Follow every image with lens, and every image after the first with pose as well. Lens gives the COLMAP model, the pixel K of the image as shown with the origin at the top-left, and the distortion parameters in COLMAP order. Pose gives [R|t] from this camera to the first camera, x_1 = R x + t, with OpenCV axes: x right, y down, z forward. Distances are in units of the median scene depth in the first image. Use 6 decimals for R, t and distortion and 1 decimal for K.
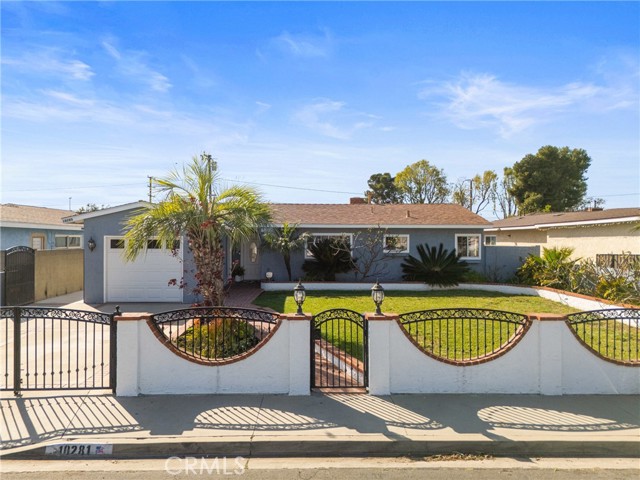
lens RADIAL K [[471.6, 0, 317.6], [0, 471.6, 239.7], [0, 0, 1]] dist [0.070515, -0.062034]
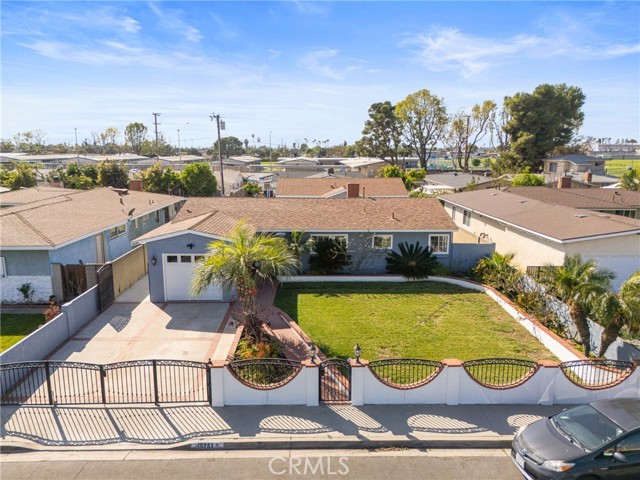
lens RADIAL K [[471.6, 0, 317.6], [0, 471.6, 239.7], [0, 0, 1]] dist [0.070515, -0.062034]
pose [[1.000000, -0.000123, -0.000294, -0.018302], [0.000175, 0.982550, 0.186000, -0.600420], [0.000266, -0.186000, 0.982550, -0.627679]]
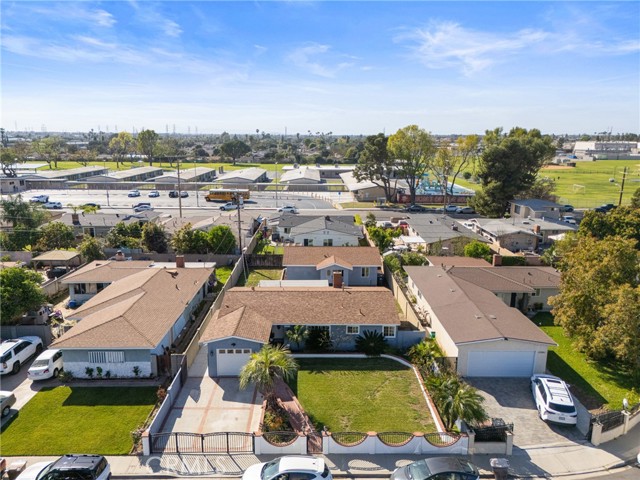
lens RADIAL K [[471.6, 0, 317.6], [0, 471.6, 239.7], [0, 0, 1]] dist [0.070515, -0.062034]
pose [[0.999965, 0.003617, -0.007503, 0.086960], [-0.001920, 0.976619, 0.214971, -2.010873], [0.008105, -0.214949, 0.976592, -2.168025]]
